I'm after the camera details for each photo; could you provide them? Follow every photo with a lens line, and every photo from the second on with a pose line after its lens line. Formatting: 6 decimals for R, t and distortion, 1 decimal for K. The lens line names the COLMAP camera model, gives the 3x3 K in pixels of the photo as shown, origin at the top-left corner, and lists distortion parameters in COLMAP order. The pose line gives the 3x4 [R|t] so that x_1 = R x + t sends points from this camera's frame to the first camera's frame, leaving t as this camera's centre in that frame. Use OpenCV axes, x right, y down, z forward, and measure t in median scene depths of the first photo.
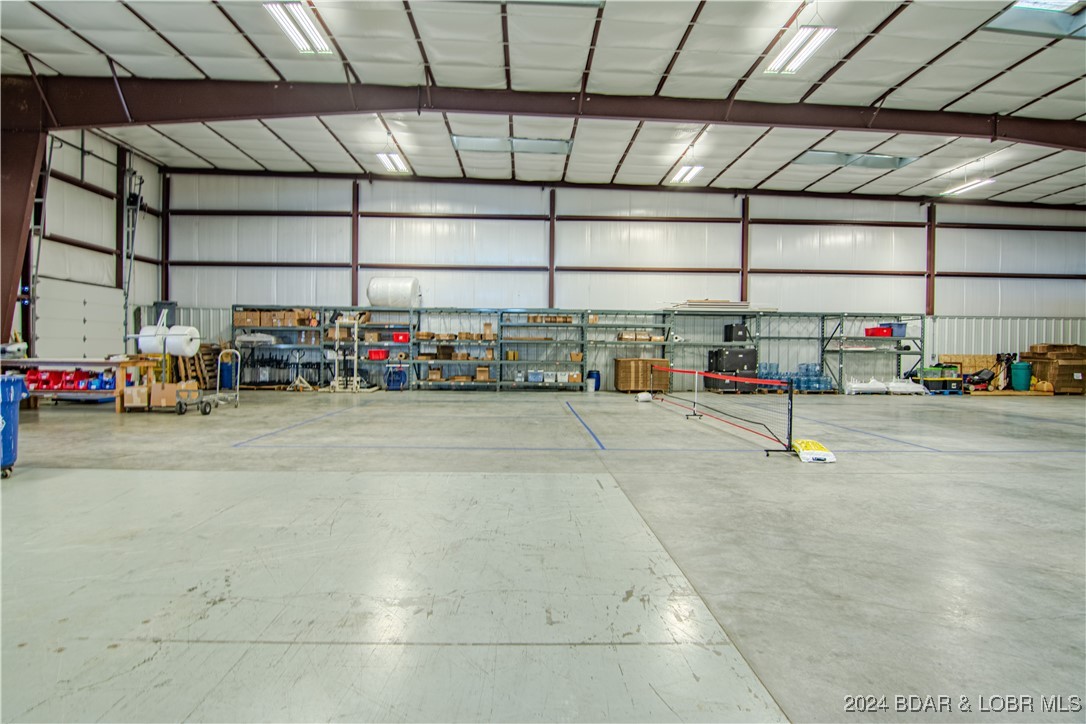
lens RADIAL K [[521.2, 0, 539.1], [0, 521.2, 362.5], [0, 0, 1]] dist [-0.018323, -0.002495]
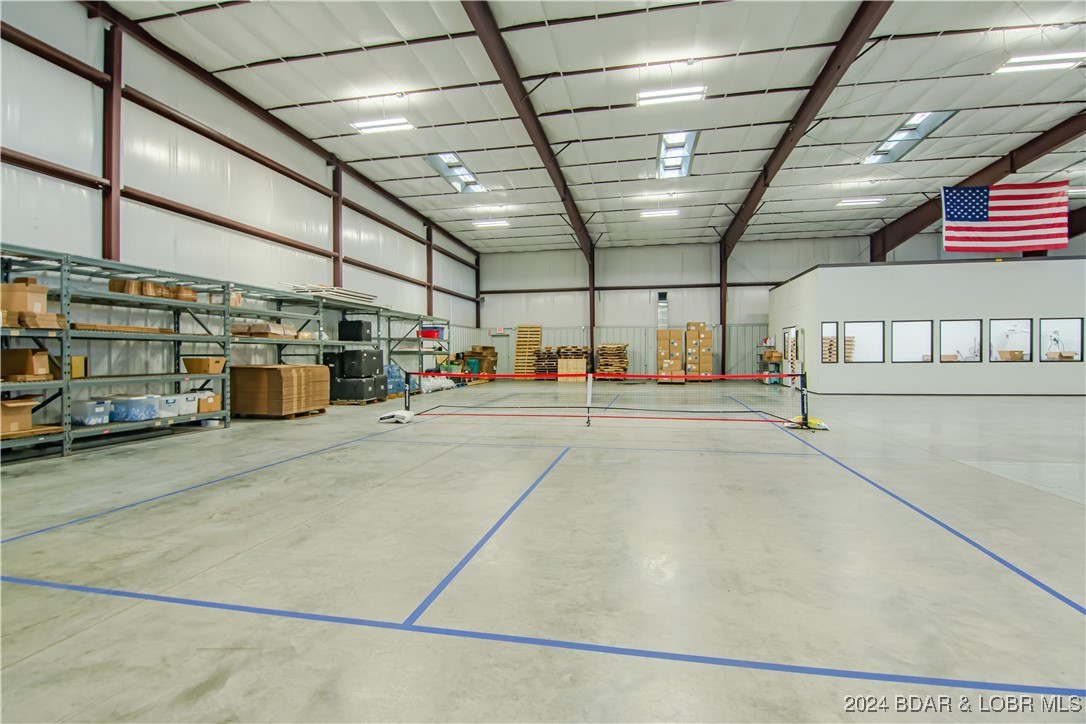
lens RADIAL K [[521.2, 0, 537.0], [0, 521.2, 354.8], [0, 0, 1]] dist [-0.018323, -0.002495]
pose [[0.244746, -0.010752, 0.969528, -0.355570], [0.027870, 0.999603, 0.004050, -0.013493], [-0.969187, 0.026030, 0.244948, 0.506583]]
